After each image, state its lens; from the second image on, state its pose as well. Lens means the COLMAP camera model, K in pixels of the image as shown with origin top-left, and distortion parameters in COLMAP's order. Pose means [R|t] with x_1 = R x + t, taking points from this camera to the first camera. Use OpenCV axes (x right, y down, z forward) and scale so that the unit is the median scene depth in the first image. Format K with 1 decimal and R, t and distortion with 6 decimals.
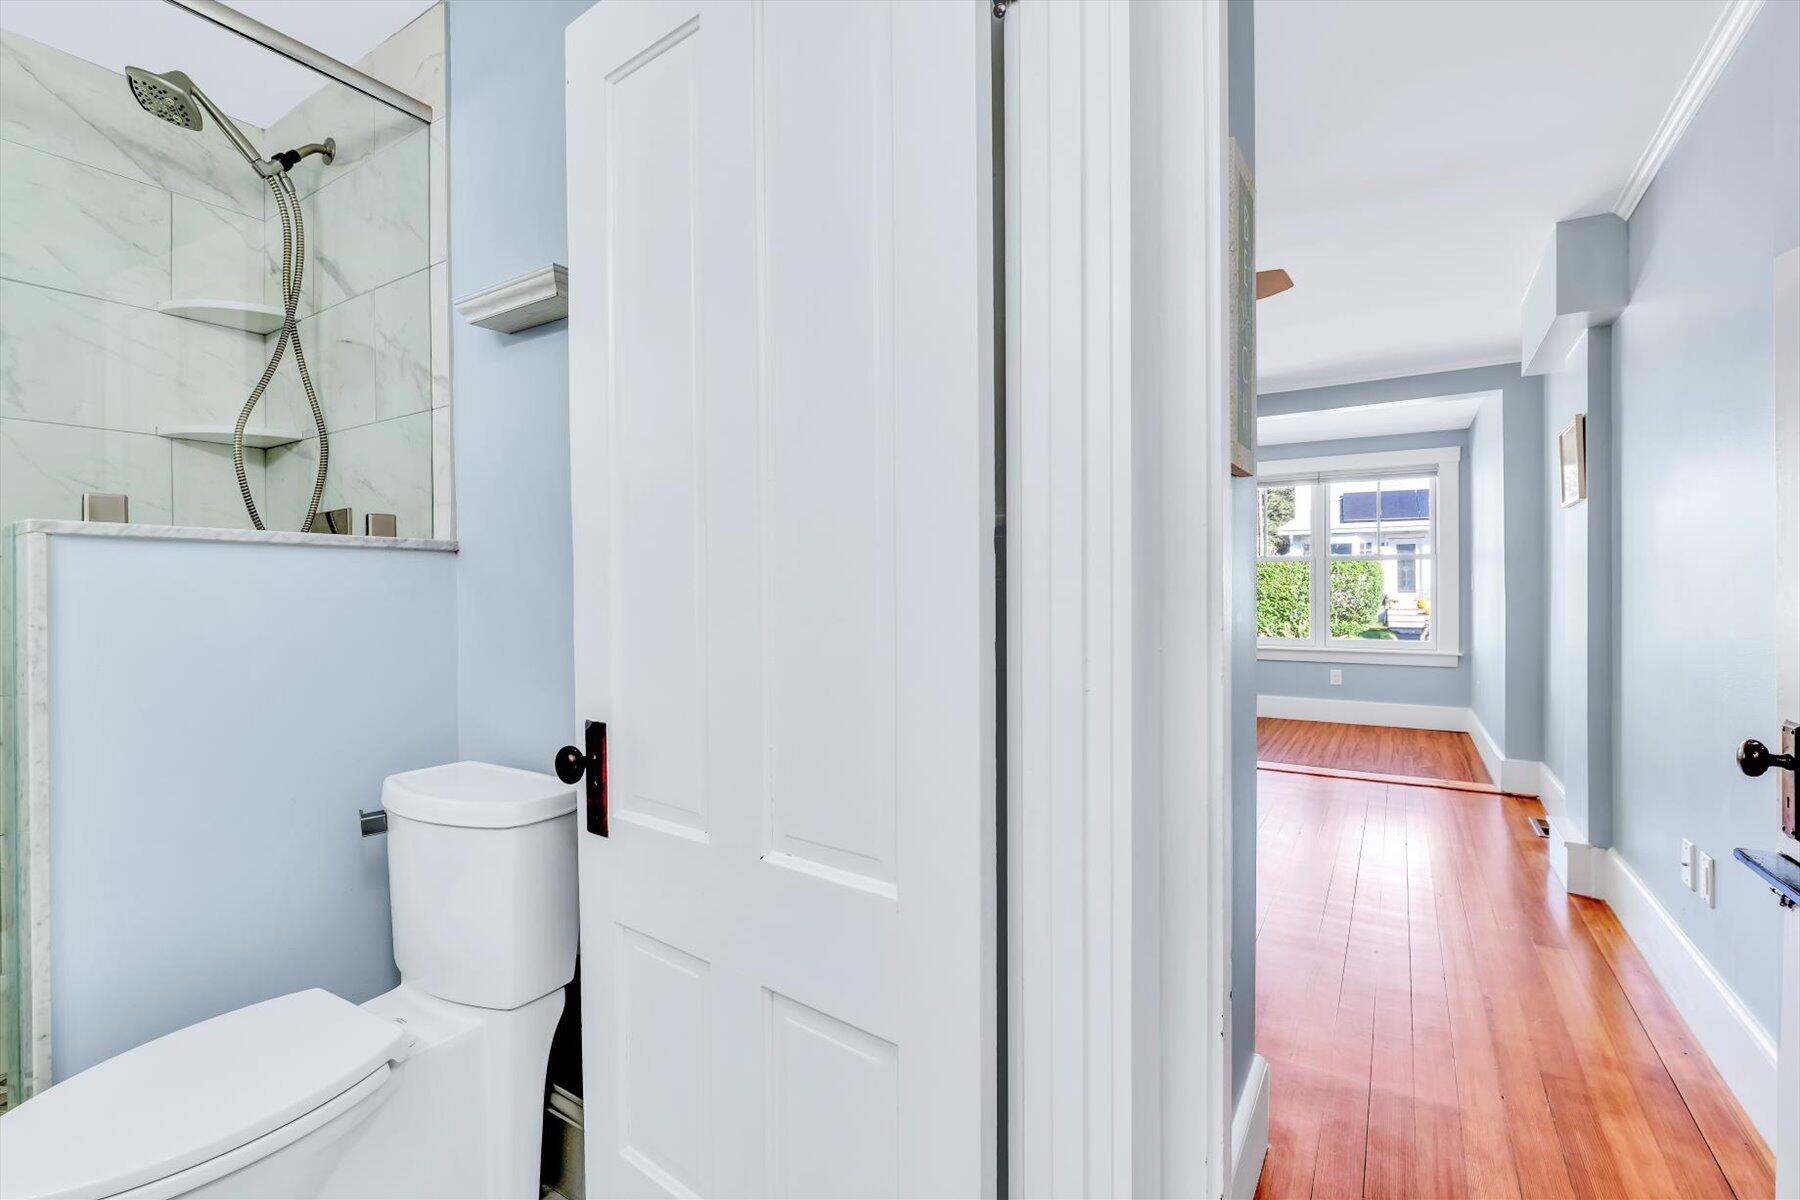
lens RADIAL K [[798.8, 0, 903.6], [0, 798.8, 604.4], [0, 0, 1]] dist [-0.003559, -0.000487]
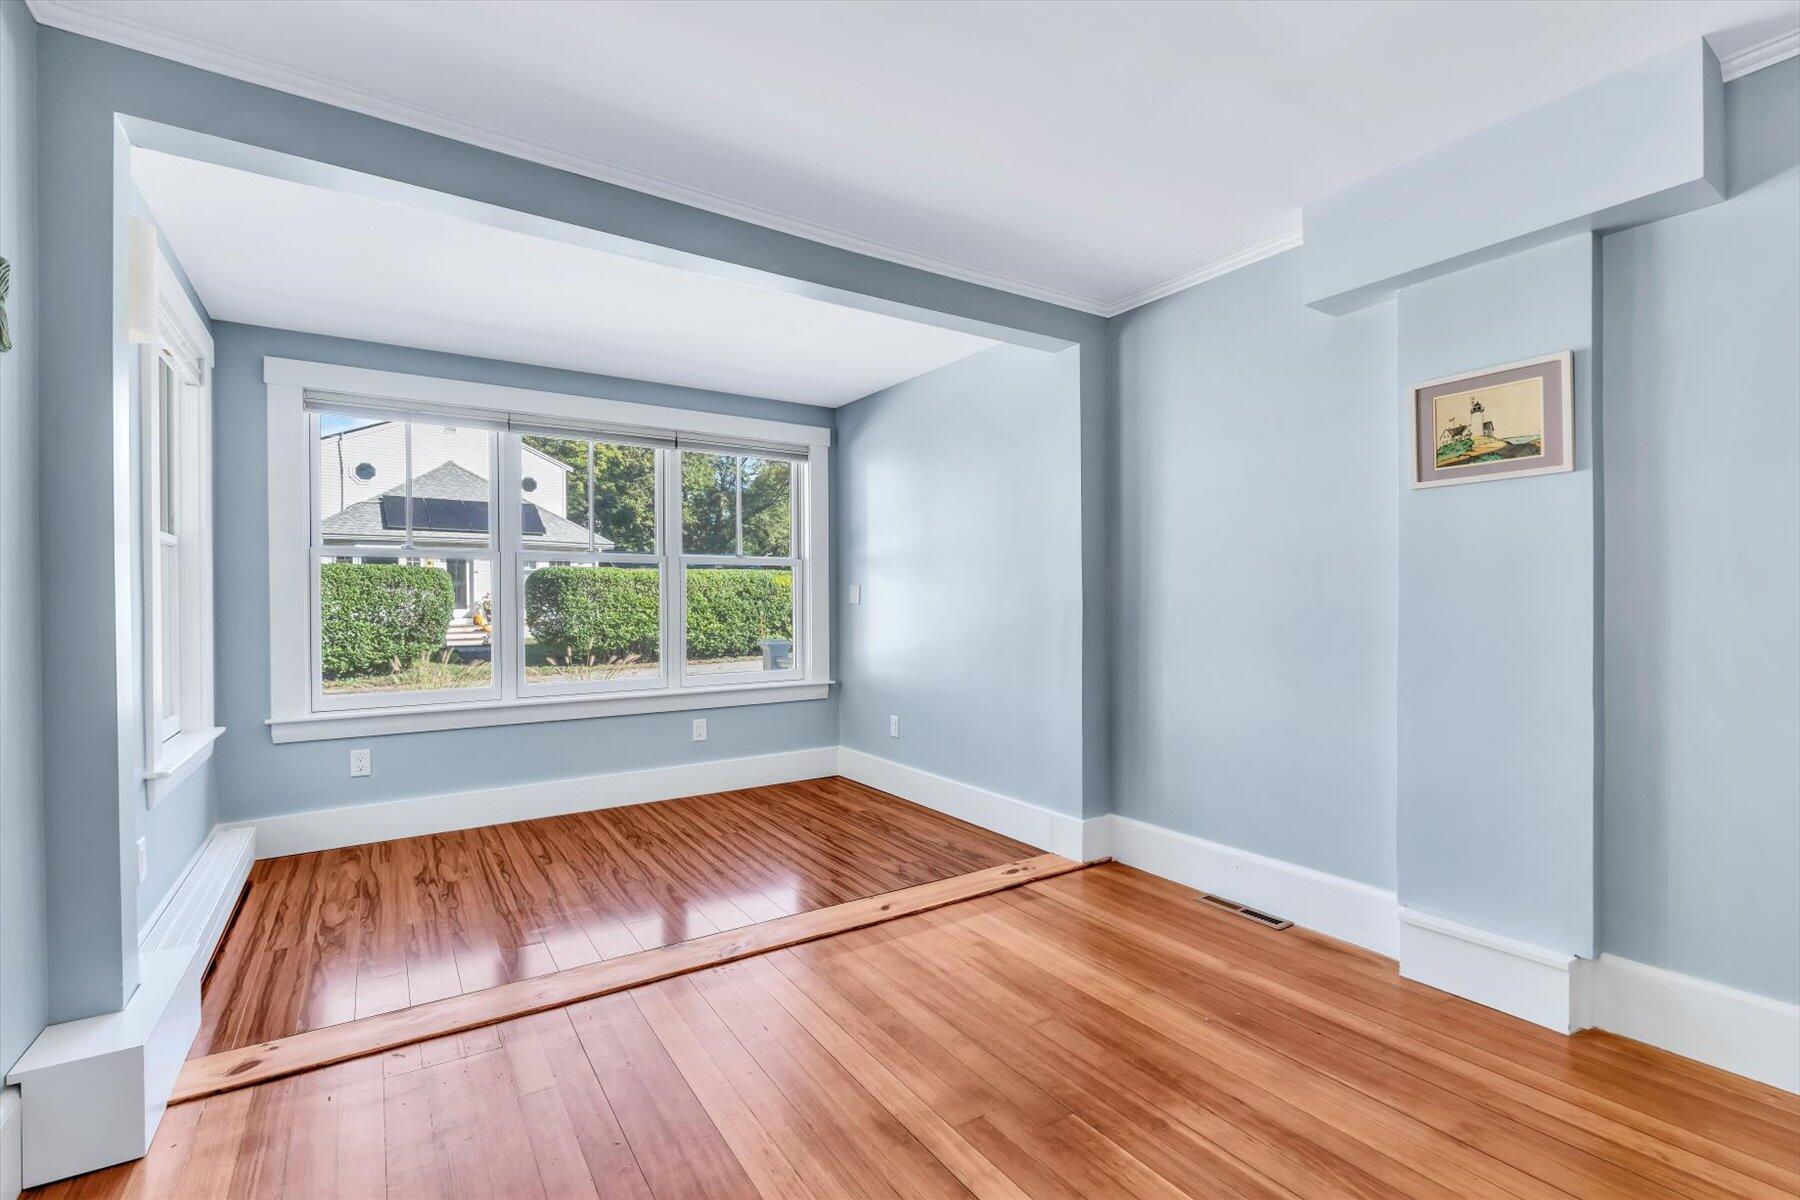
lens RADIAL K [[798.8, 0, 903.6], [0, 798.8, 604.4], [0, 0, 1]] dist [-0.003559, -0.000487]
pose [[0.419999, -0.004348, 0.907514, -0.004563], [0.022463, 0.999732, -0.005606, -0.003145], [-0.907247, 0.022741, 0.419984, 0.159868]]
